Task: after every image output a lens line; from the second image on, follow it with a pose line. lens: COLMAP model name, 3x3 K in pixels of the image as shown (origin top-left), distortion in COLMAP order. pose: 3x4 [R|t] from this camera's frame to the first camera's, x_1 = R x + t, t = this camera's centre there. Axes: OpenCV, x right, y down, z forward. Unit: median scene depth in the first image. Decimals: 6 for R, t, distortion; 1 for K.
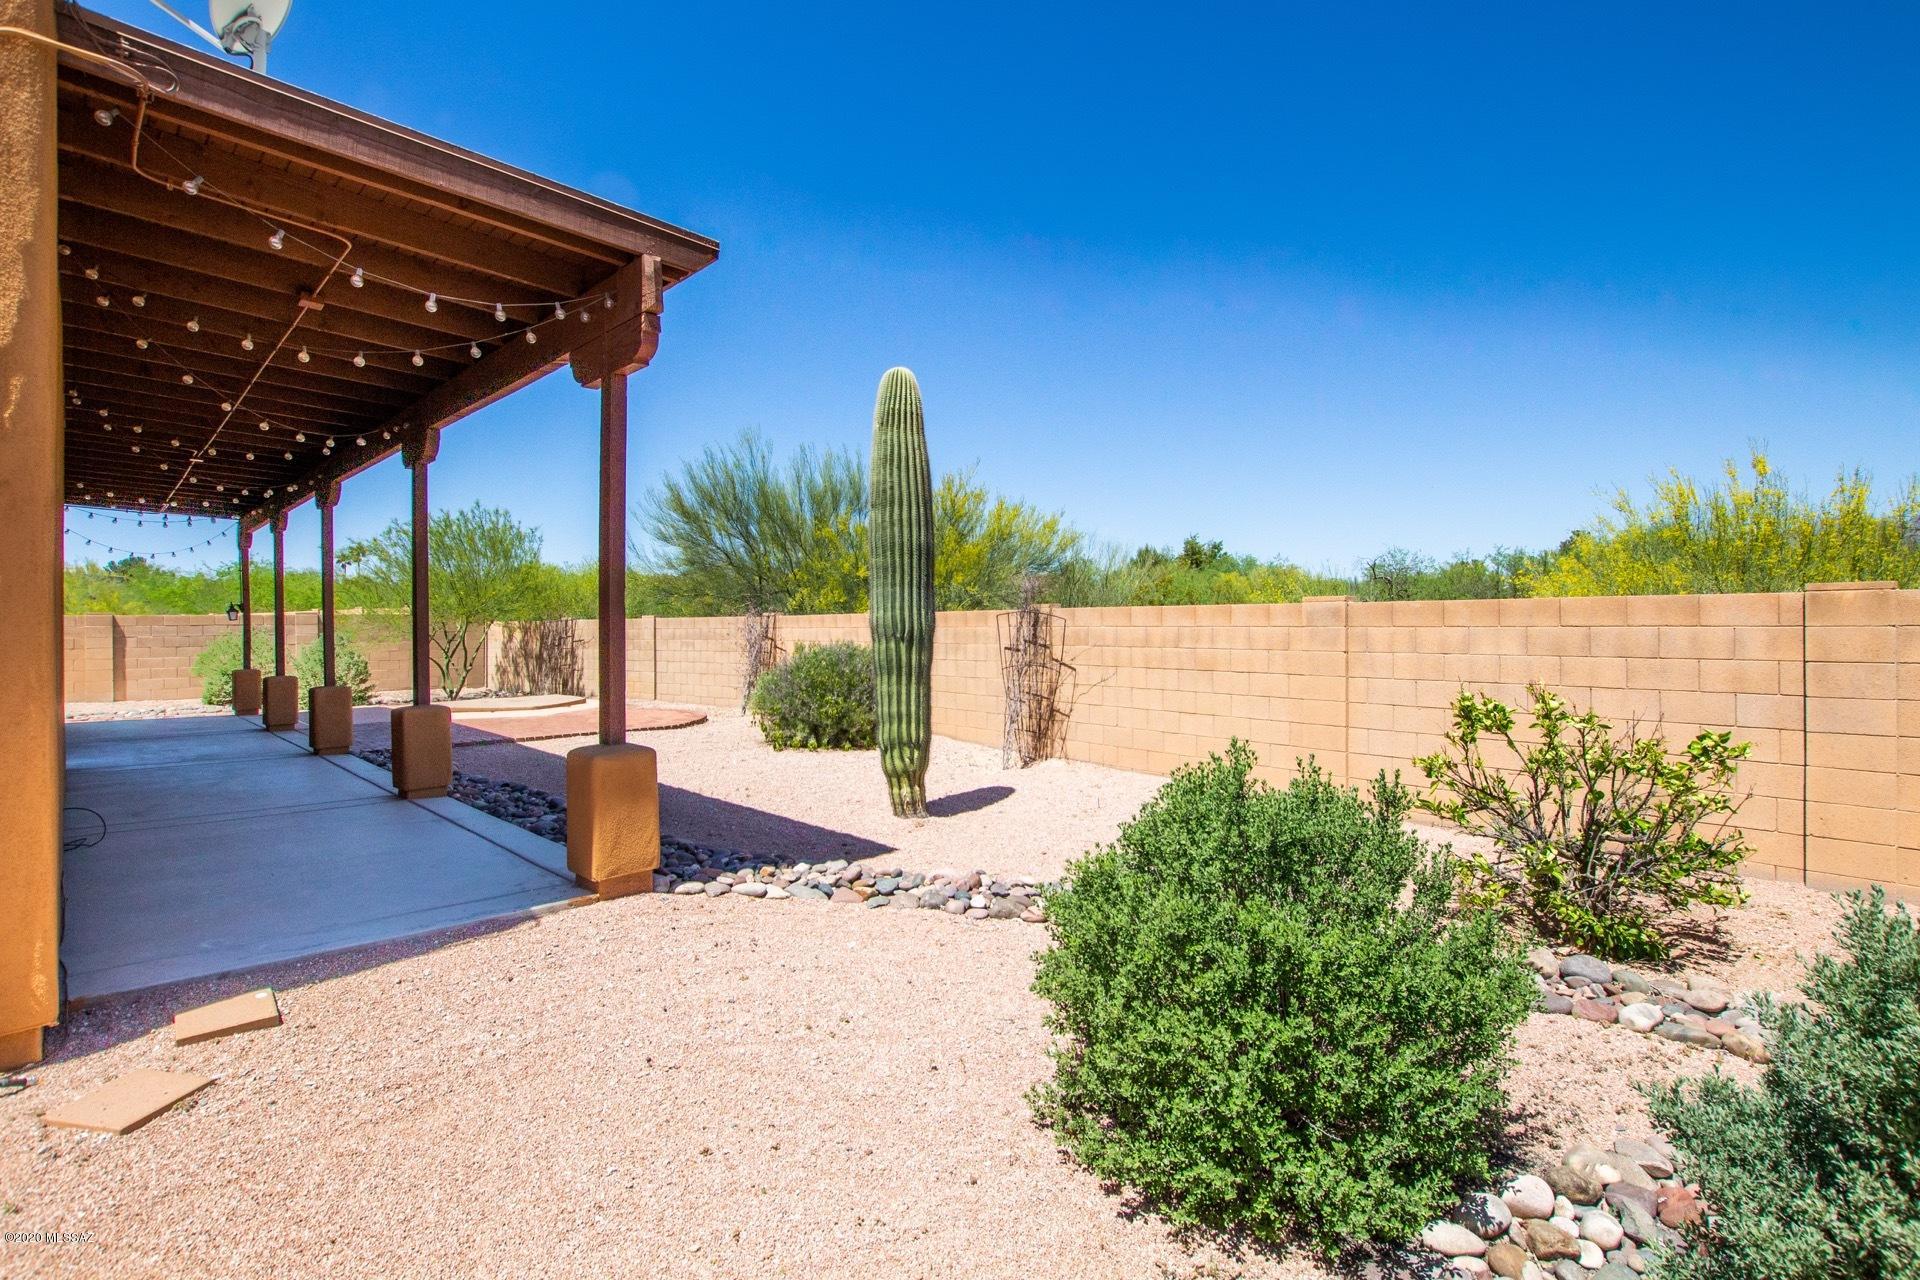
lens RADIAL K [[887.3, 0, 963.6], [0, 887.3, 665.1], [0, 0, 1]] dist [-0.005595, -0.000633]
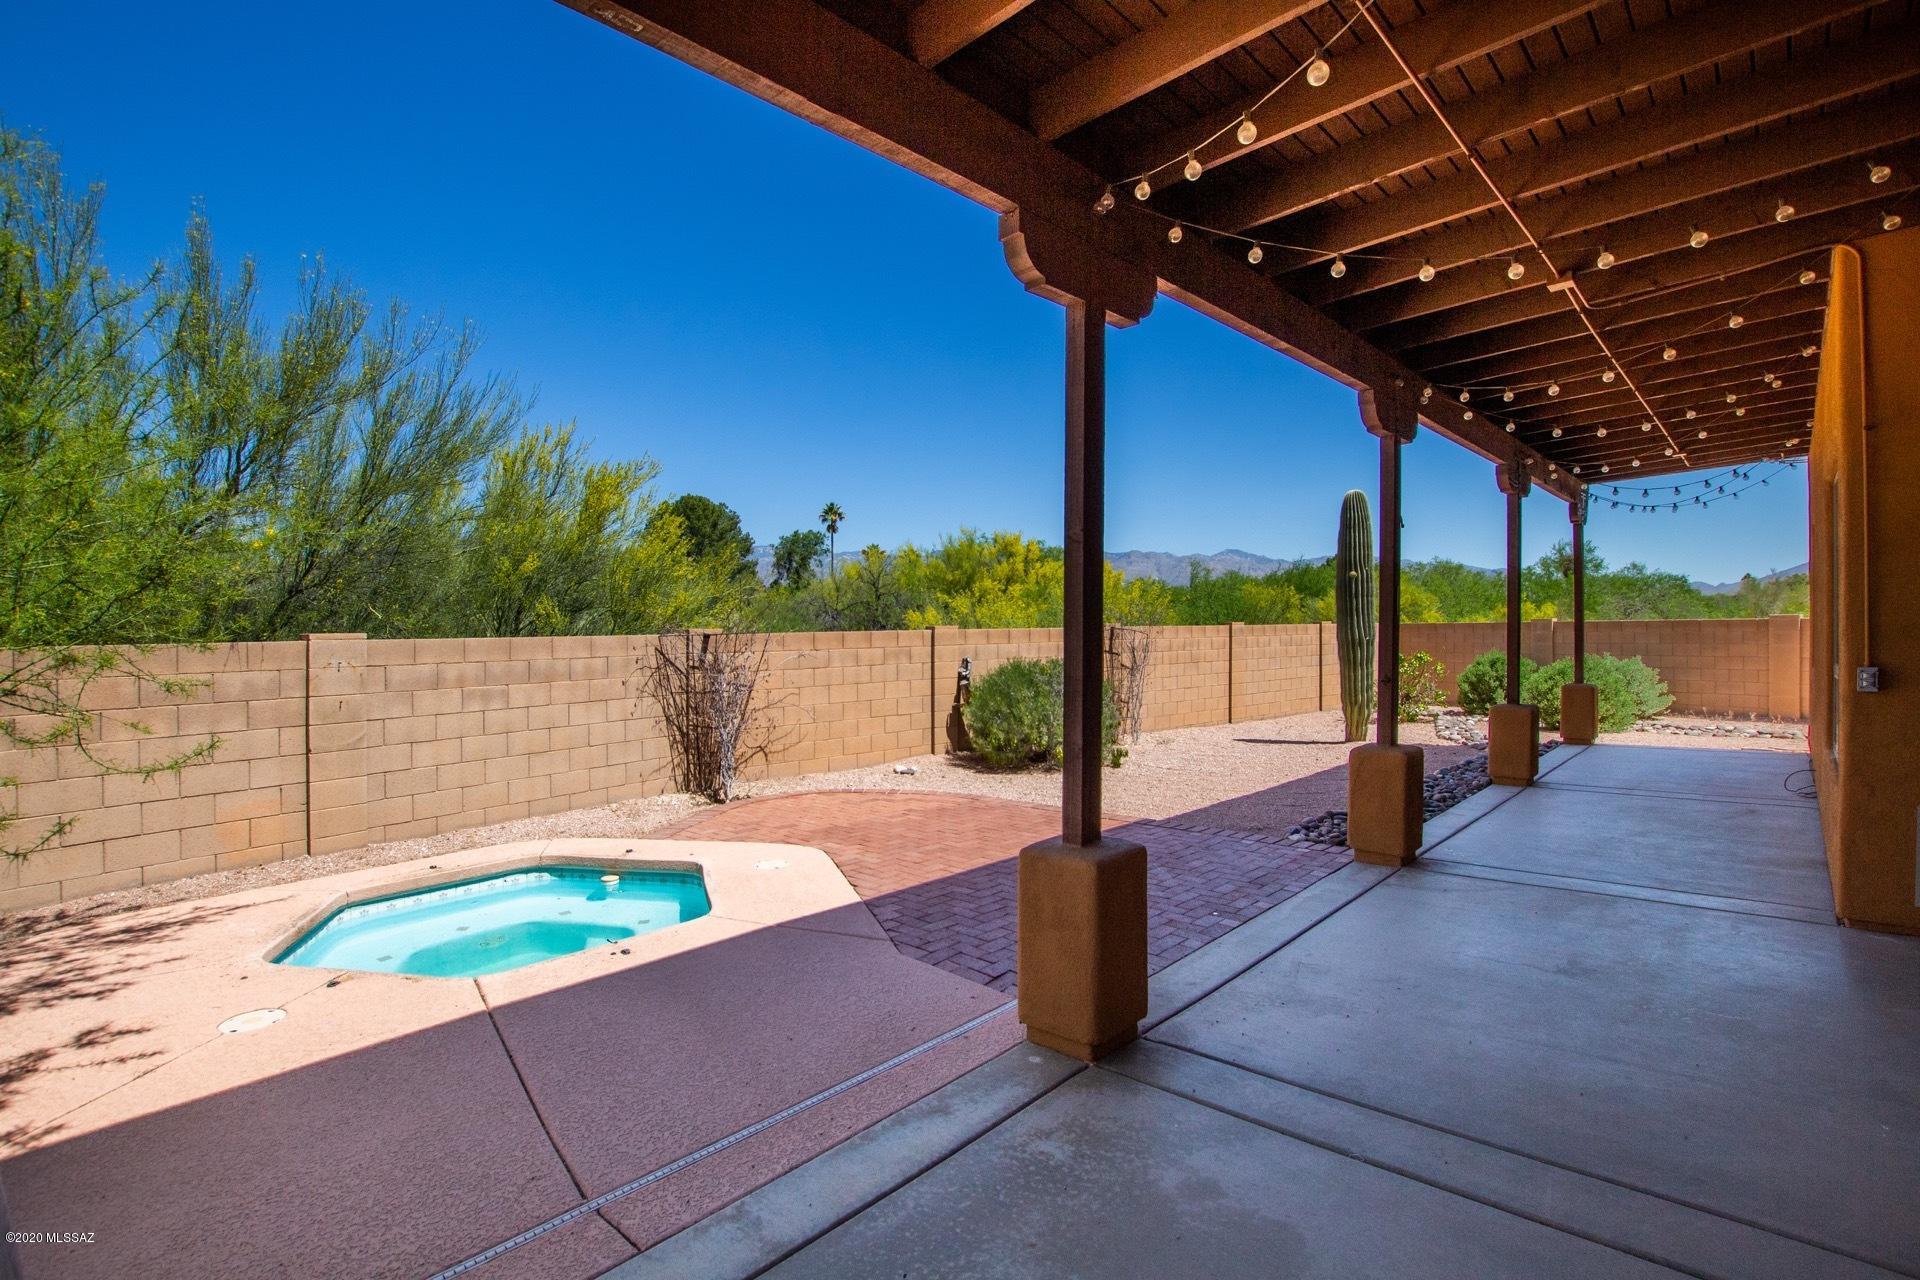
lens RADIAL K [[887.3, 0, 963.6], [0, 887.3, 665.1], [0, 0, 1]] dist [-0.005595, -0.000633]
pose [[-0.009453, -0.030185, 0.999500, -0.976224], [0.065455, 0.997382, 0.030740, -0.047854], [-0.997811, 0.065713, -0.007453, 0.973447]]
